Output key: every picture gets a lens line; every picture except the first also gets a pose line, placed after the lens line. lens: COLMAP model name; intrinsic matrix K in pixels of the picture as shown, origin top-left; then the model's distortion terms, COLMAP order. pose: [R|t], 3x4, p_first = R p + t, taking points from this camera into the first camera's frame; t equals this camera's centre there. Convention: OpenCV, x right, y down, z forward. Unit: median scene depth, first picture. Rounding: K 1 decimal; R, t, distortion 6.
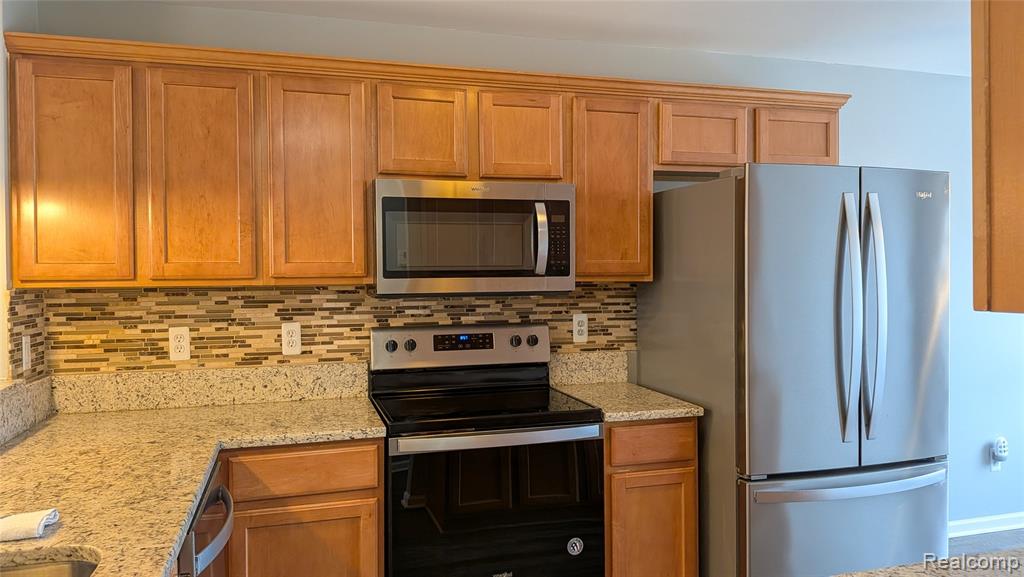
lens RADIAL K [[732.4, 0, 514.8], [0, 732.4, 278.8], [0, 0, 1]] dist [0.077458, -0.115582]
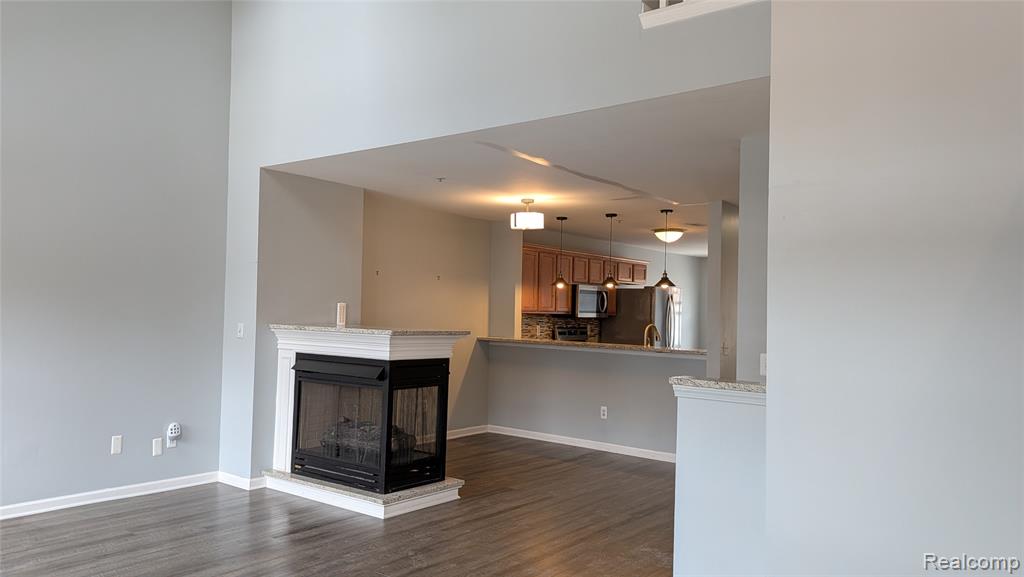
lens RADIAL K [[732.4, 0, 507.7], [0, 732.4, 298.4], [0, 0, 1]] dist [0.077458, -0.115582]
pose [[0.808550, 0.039045, 0.587130, -2.354296], [-0.028071, 0.999220, -0.027792, 0.035638], [-0.587757, 0.005990, 0.809015, -1.533840]]
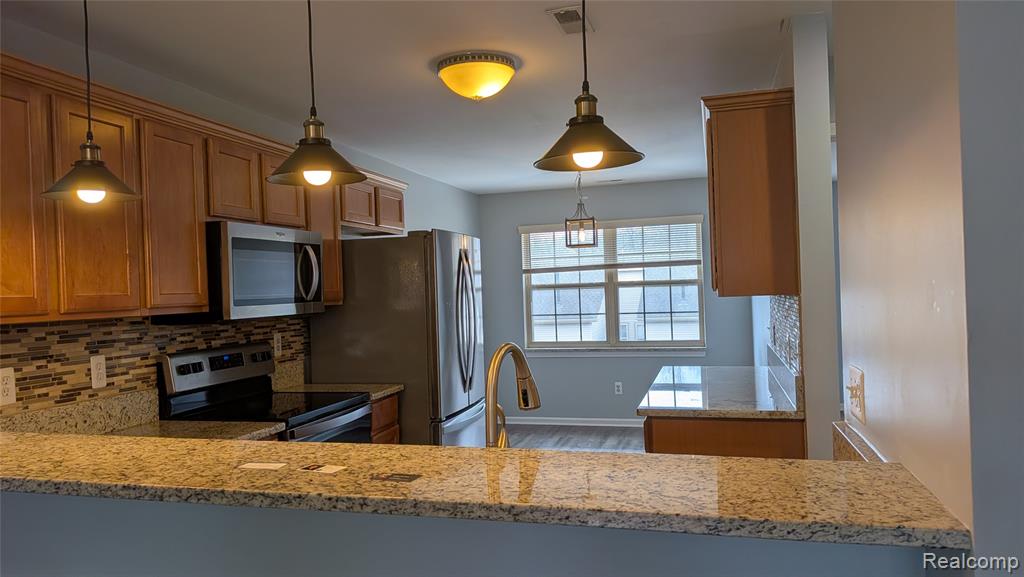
lens RADIAL K [[732.4, 0, 507.0], [0, 732.4, 290.6], [0, 0, 1]] dist [0.077458, -0.115582]
pose [[0.537636, -0.012470, 0.843085, -0.882012], [0.039242, 0.999177, -0.010246, 0.003701], [-0.842263, 0.038593, 0.537683, -0.009703]]
